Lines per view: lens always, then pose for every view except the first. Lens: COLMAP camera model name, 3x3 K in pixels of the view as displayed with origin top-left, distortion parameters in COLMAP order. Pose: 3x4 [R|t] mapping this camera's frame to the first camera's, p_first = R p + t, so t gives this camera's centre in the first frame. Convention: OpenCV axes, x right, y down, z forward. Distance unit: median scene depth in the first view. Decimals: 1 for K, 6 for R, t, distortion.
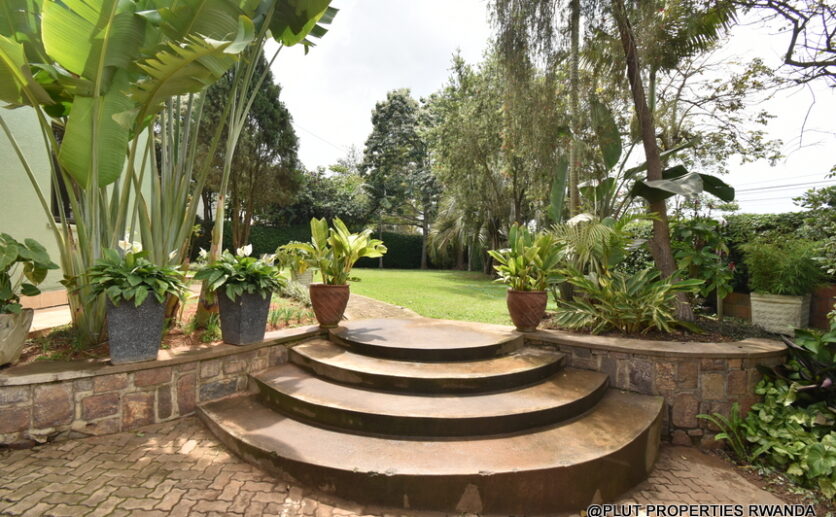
lens RADIAL K [[367.1, 0, 418.1], [0, 367.1, 259.6], [0, 0, 1]] dist [-0.001911, 0.000150]
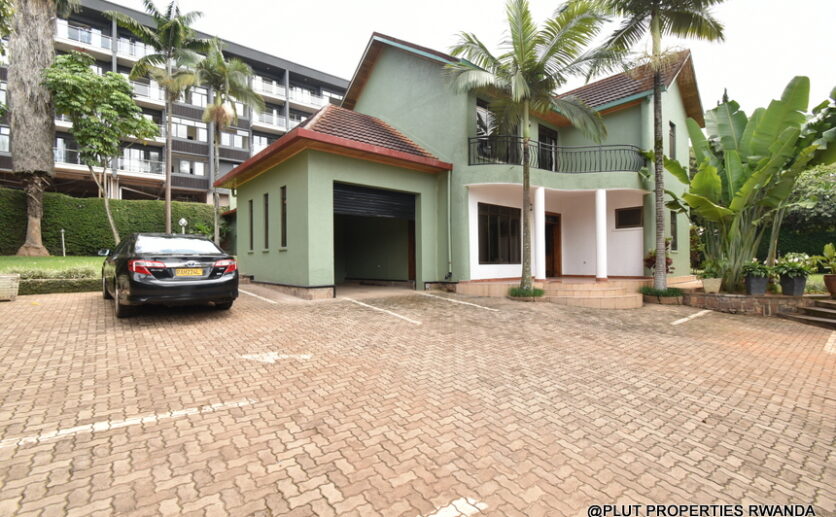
lens RADIAL K [[367.1, 0, 418.8], [0, 367.1, 259.7], [0, 0, 1]] dist [-0.001911, 0.000150]
pose [[0.537613, -0.011766, -0.843110, 0.342614], [0.006998, 0.999930, -0.009492, -0.023820], [0.843163, -0.000797, 0.537658, -3.134503]]
